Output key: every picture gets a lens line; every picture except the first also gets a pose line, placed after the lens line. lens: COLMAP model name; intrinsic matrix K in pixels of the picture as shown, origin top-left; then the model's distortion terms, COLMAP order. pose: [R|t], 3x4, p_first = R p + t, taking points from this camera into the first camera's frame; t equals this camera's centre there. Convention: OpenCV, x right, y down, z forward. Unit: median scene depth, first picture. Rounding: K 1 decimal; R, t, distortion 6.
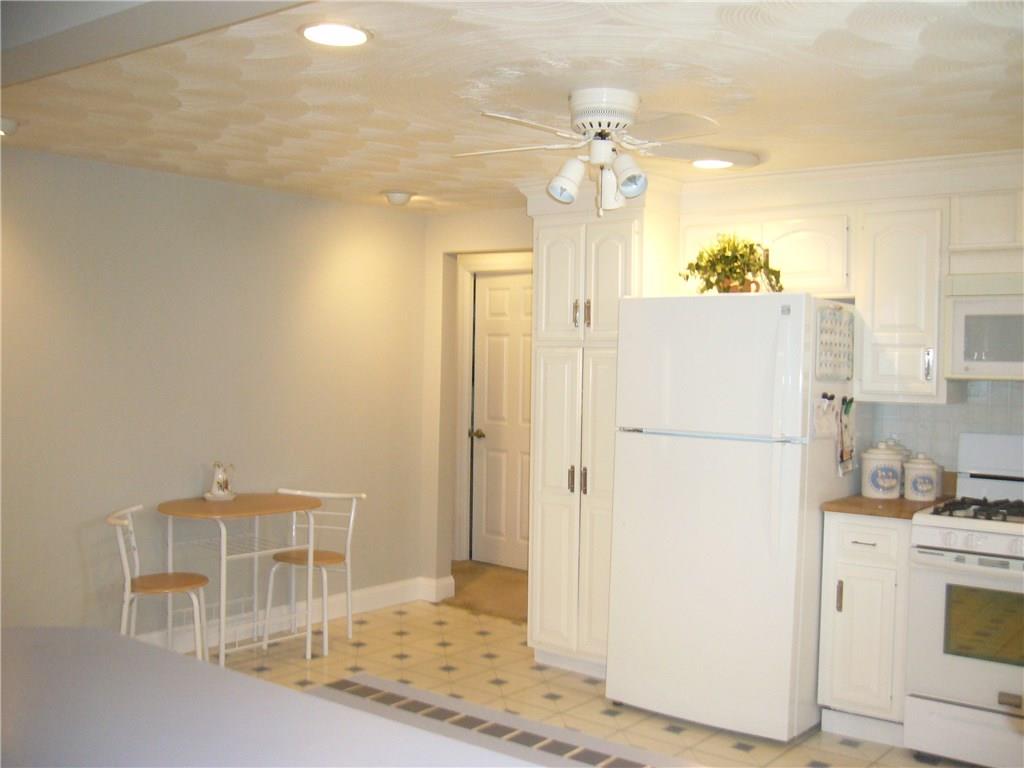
lens RADIAL K [[1074.3, 0, 512.0], [0, 1074.3, 384.0], [0, 0, 1]] dist [-0.068173, -0.002166]
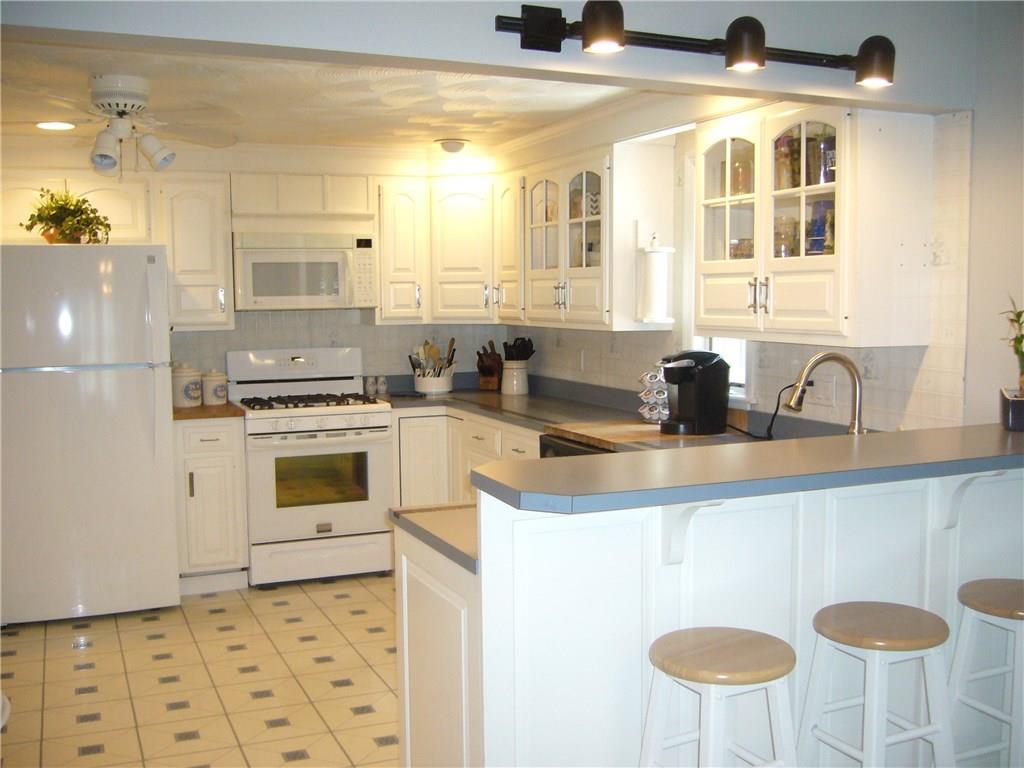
lens RADIAL K [[1106.6, 0, 512.0], [0, 1106.6, 384.0], [0, 0, 1]] dist [-0.002672, 0.006842]
pose [[0.488045, -0.096523, 0.867465, -0.646303], [0.043792, 0.995323, 0.086112, -0.017647], [-0.871719, -0.004039, 0.489989, 0.016744]]
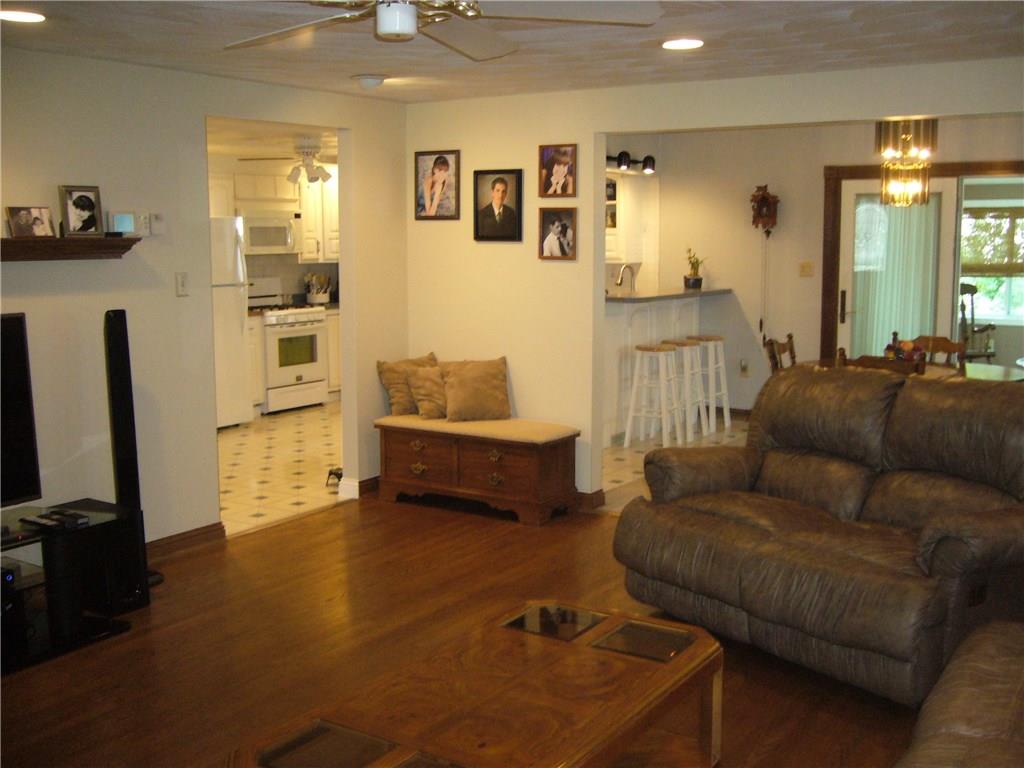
lens RADIAL K [[1106.6, 0, 512.0], [0, 1106.6, 384.0], [0, 0, 1]] dist [-0.002672, 0.006842]
pose [[-0.102301, -0.144344, 0.984225, -2.042814], [0.034601, 0.988301, 0.148538, -0.063718], [-0.994152, 0.049251, -0.096110, 0.670263]]
